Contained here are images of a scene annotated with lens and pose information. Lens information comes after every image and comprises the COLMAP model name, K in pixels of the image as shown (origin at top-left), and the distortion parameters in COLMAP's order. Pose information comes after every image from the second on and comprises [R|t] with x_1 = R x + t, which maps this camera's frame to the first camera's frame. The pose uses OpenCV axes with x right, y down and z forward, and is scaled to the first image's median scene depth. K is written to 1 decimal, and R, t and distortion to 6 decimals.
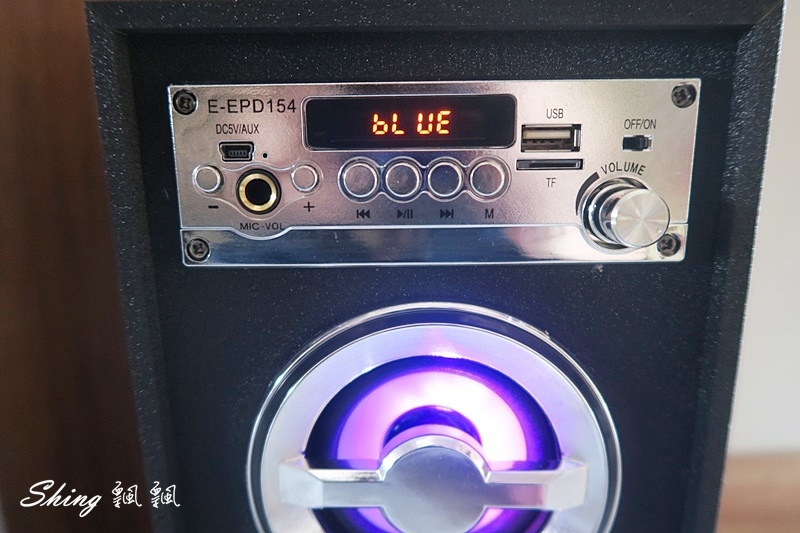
lens RADIAL K [[582.0, 0, 383.6], [0, 582.0, 265.6], [0, 0, 1]] dist [-0.030954, 0.003322]
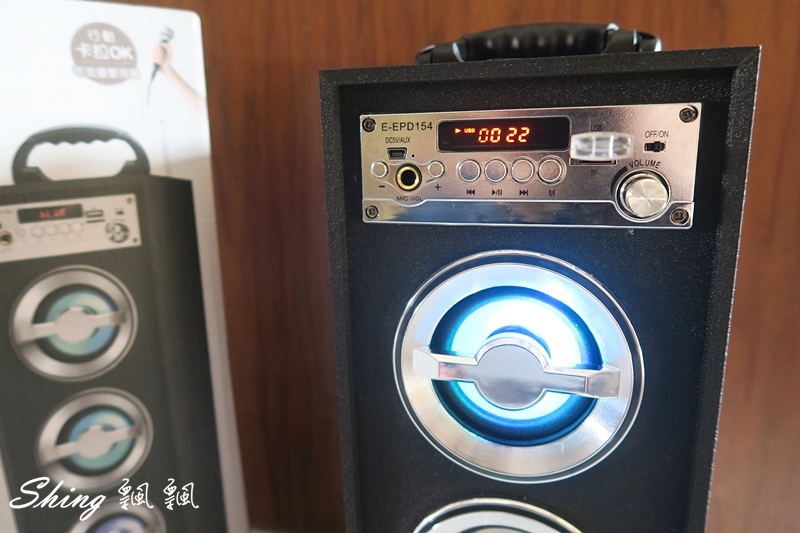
lens RADIAL K [[582.0, 0, 383.6], [0, 582.0, 265.6], [0, 0, 1]] dist [-0.030954, 0.003322]
pose [[0.955469, 0.051274, -0.290604, 0.215868], [-0.056372, 0.998368, -0.009191, 0.145297], [0.289658, 0.025163, 0.956799, -0.613872]]
